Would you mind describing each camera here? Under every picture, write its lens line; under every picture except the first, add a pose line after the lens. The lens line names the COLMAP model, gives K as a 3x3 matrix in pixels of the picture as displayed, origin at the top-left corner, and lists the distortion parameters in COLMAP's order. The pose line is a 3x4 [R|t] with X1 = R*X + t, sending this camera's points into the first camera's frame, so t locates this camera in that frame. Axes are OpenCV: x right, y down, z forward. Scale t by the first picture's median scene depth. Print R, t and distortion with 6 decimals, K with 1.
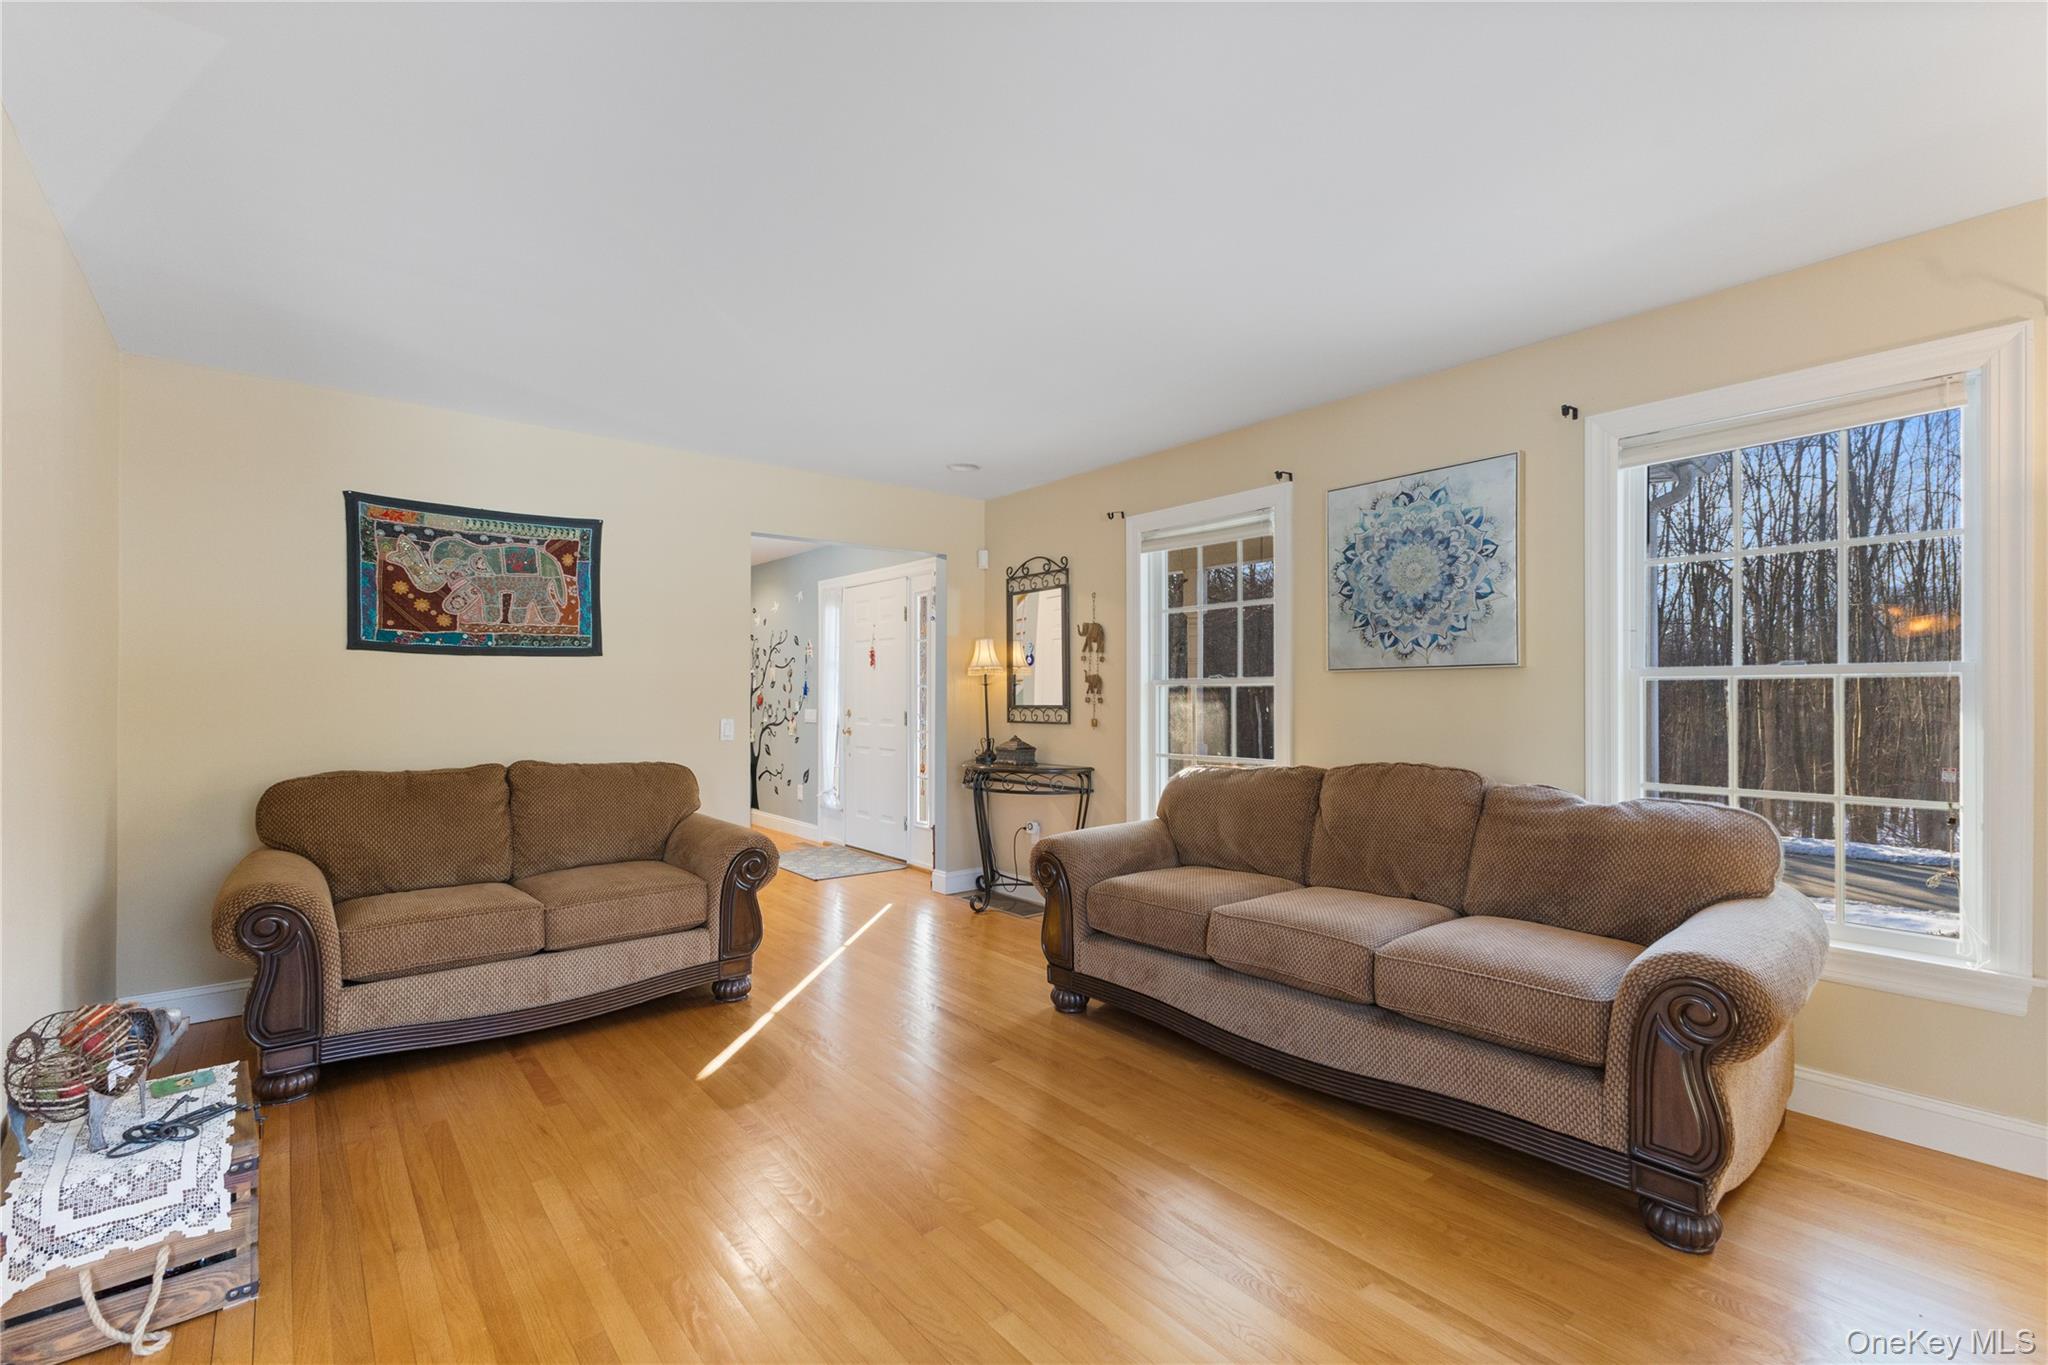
lens RADIAL K [[892.5, 0, 1017.5], [0, 892.5, 694.9], [0, 0, 1]] dist [0.012311, -0.003982]
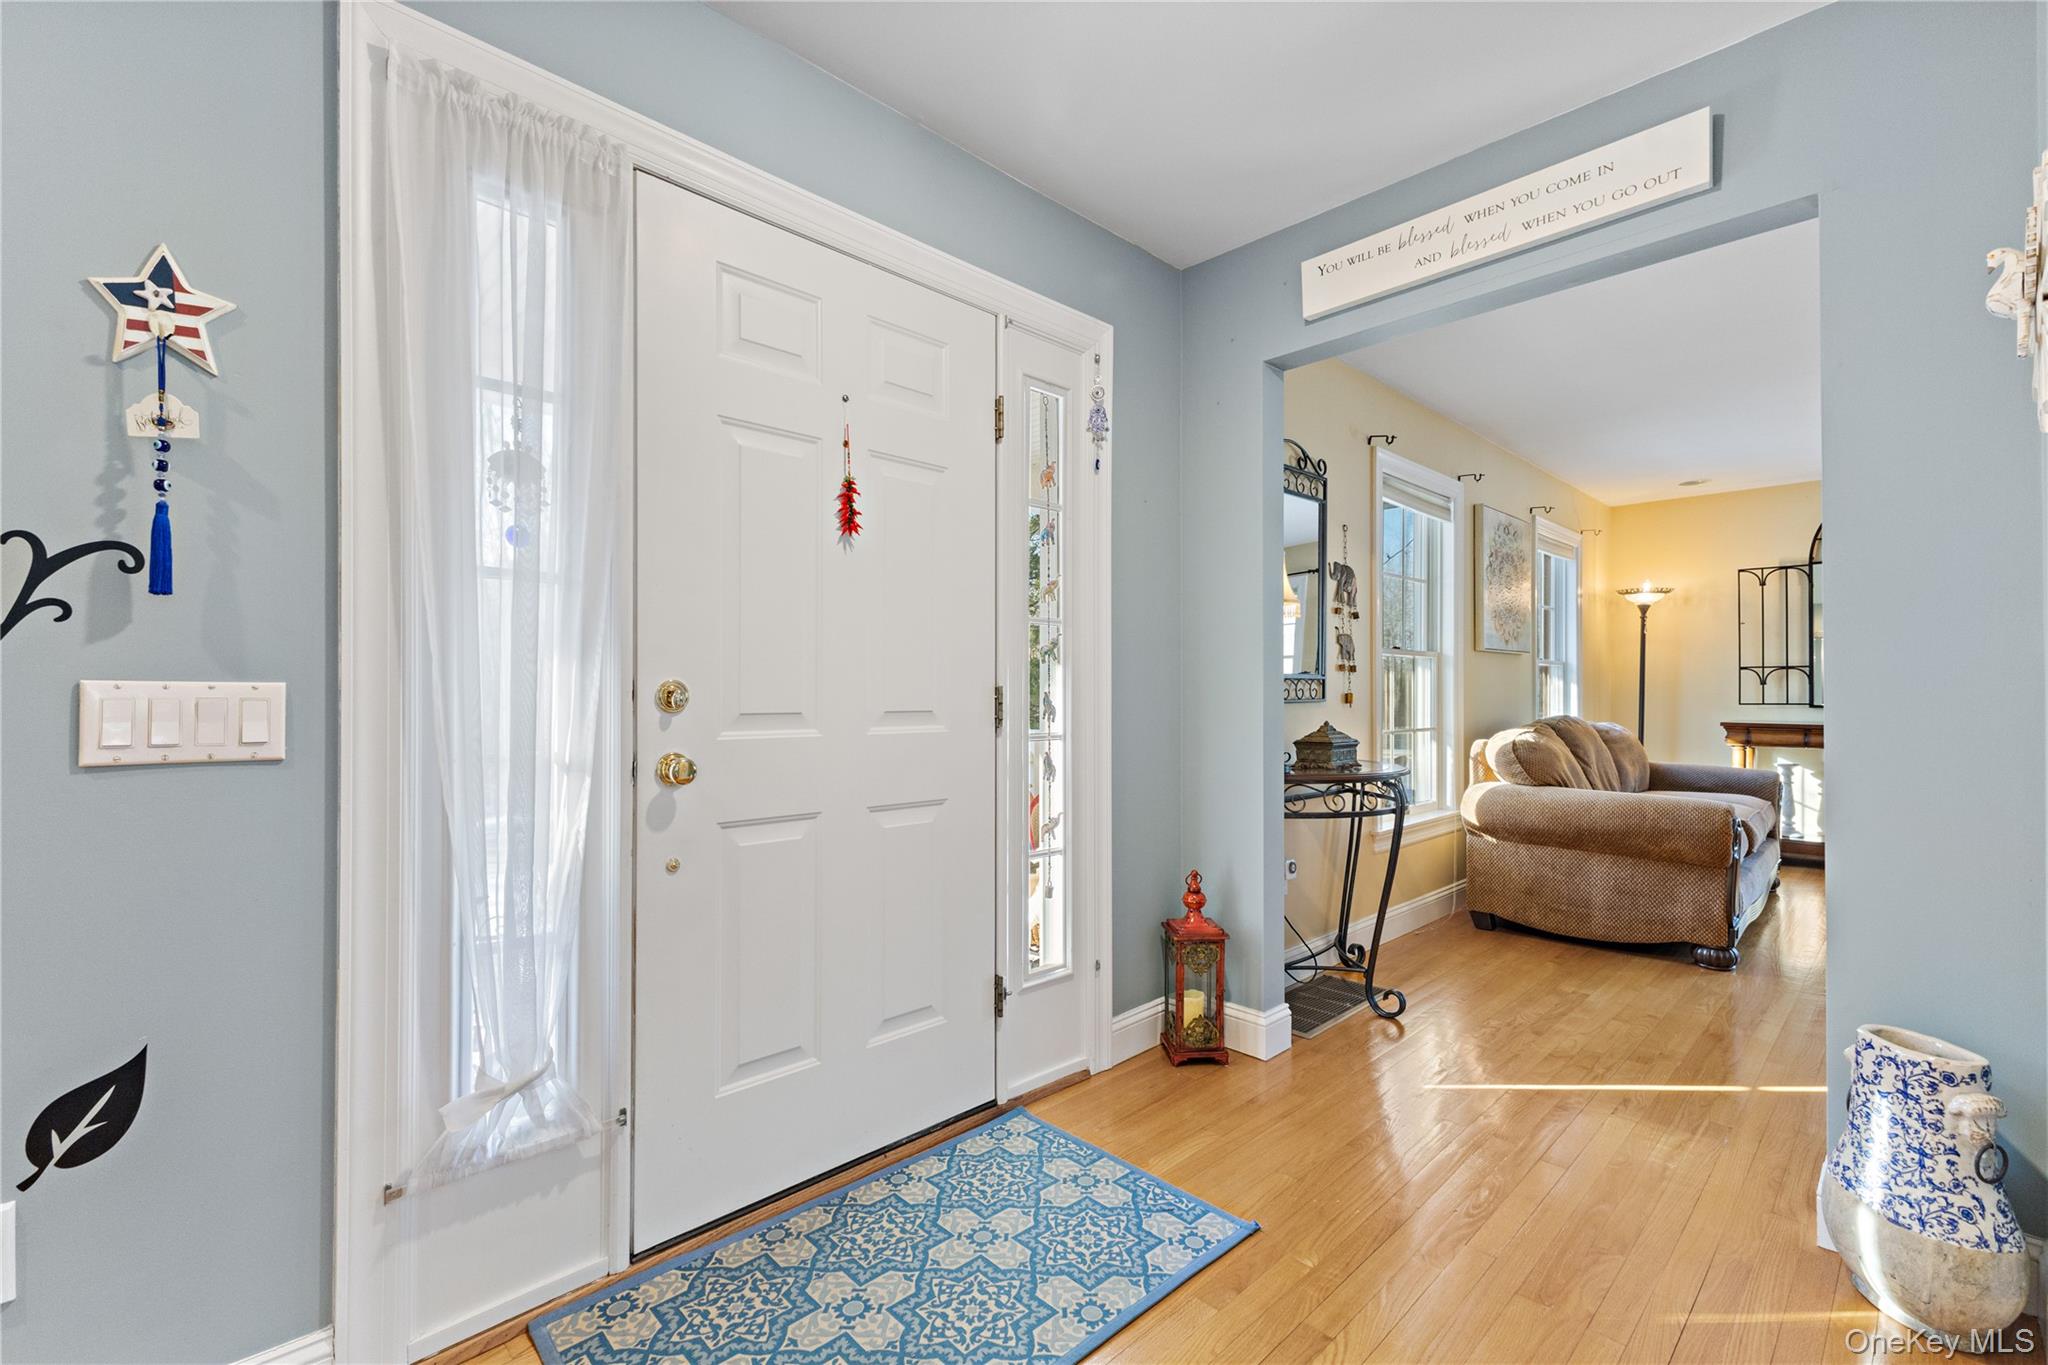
lens RADIAL K [[892.5, 0, 1025.9], [0, 892.5, 688.9], [0, 0, 1]] dist [0.012311, -0.003982]
pose [[-0.101236, 0.006779, 0.994839, -0.761712], [-0.001158, 0.999975, -0.006932, 0.034335], [-0.994862, -0.001854, -0.101225, 1.623481]]
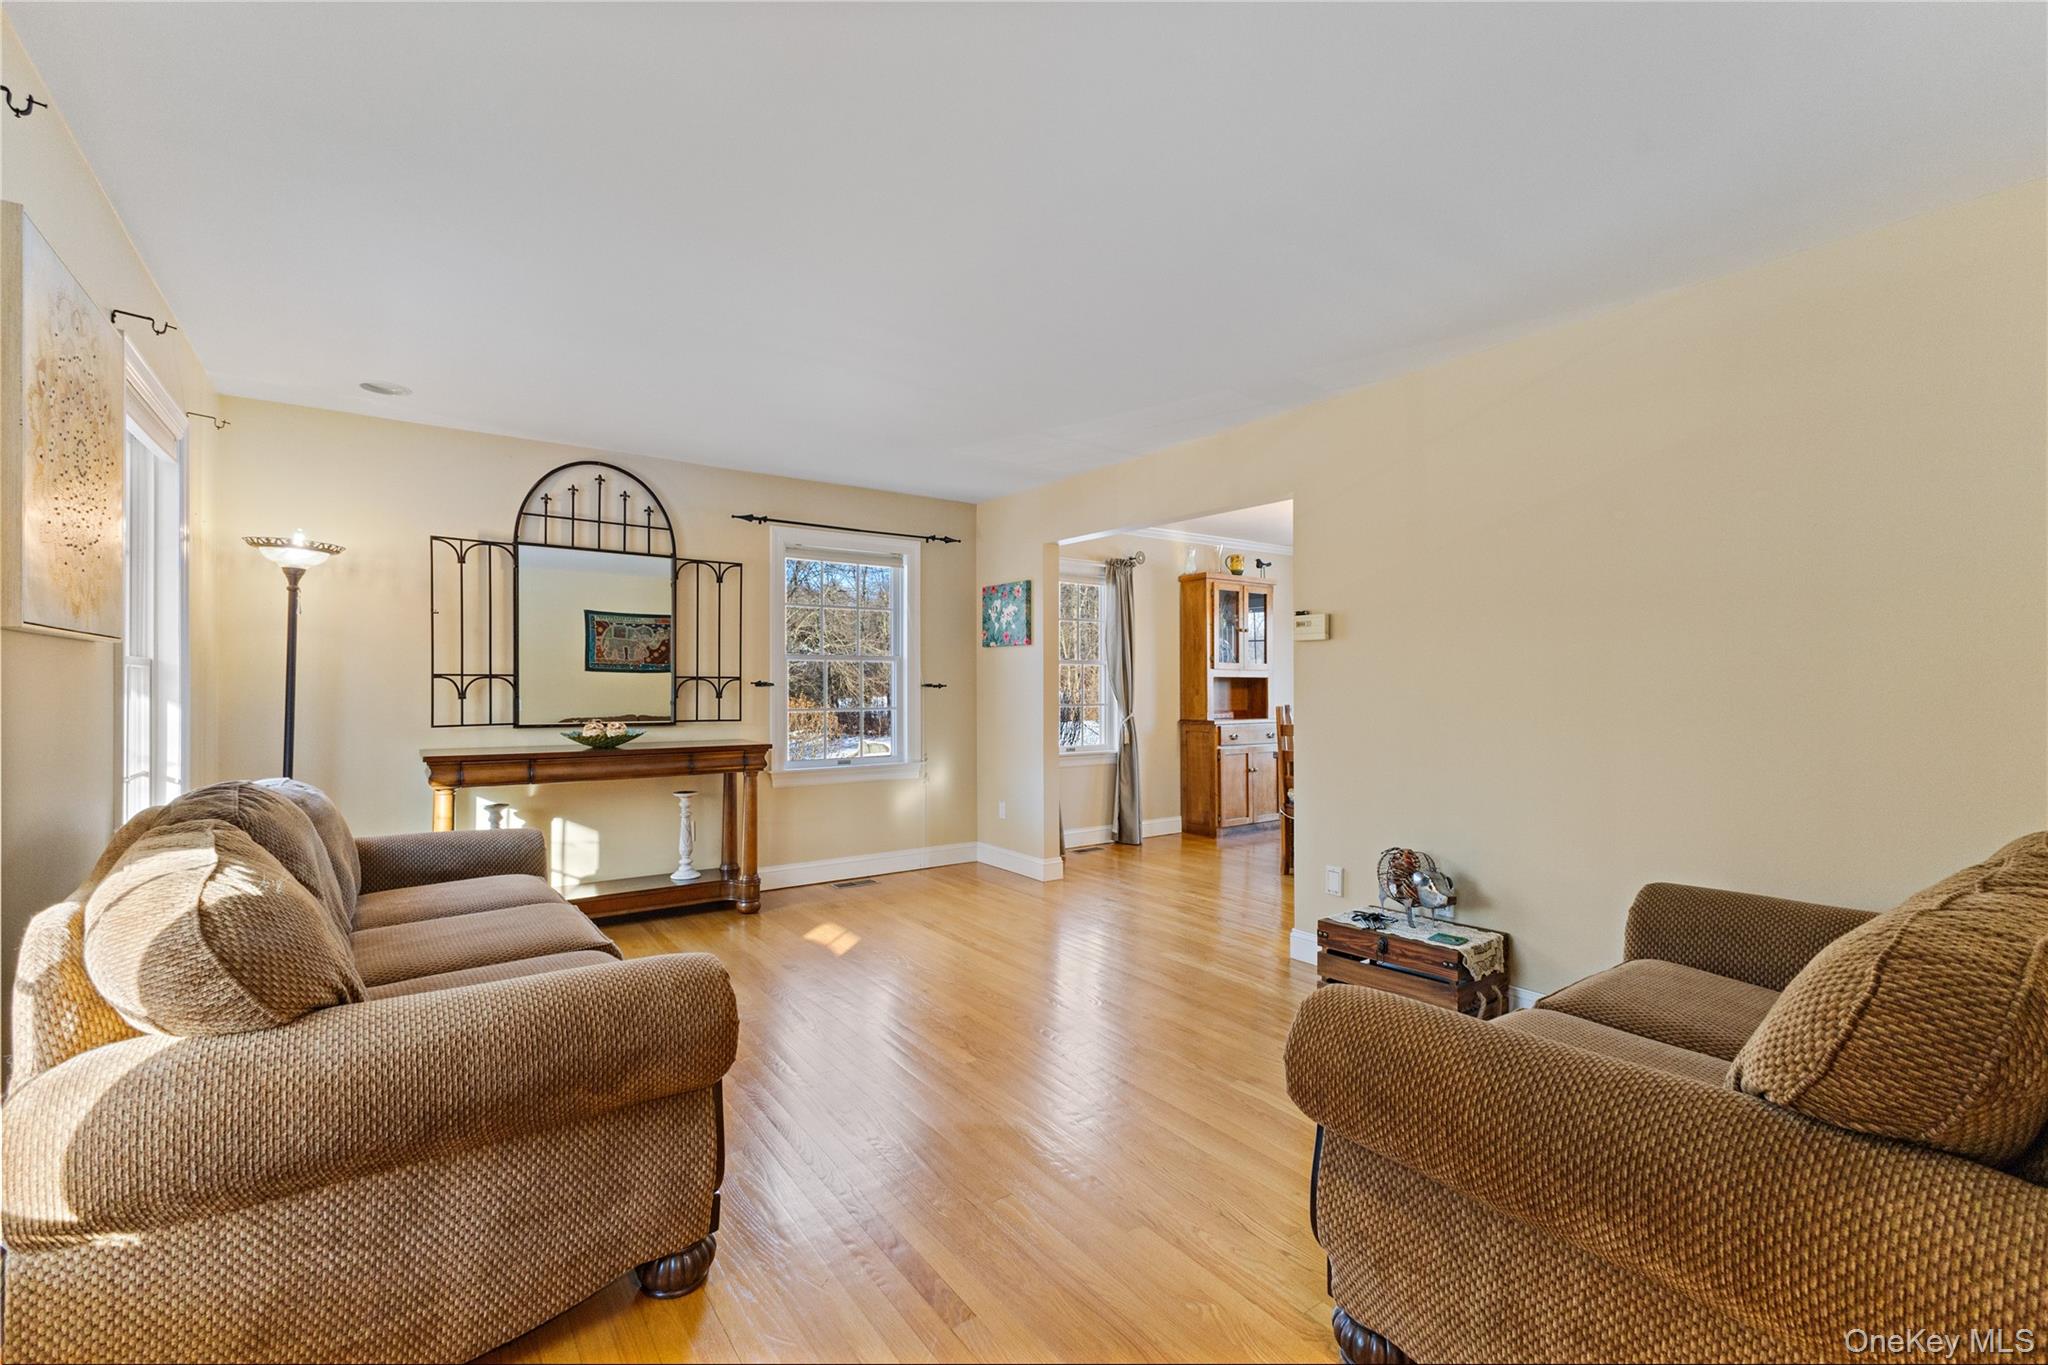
lens RADIAL K [[892.5, 0, 1026.7], [0, 892.5, 684.0], [0, 0, 1]] dist [0.012311, -0.003982]
pose [[-0.998287, 0.003703, 0.058388, -0.170552], [0.003485, 0.999987, -0.003823, 0.005095], [-0.058401, -0.003612, -0.998287, 1.309034]]
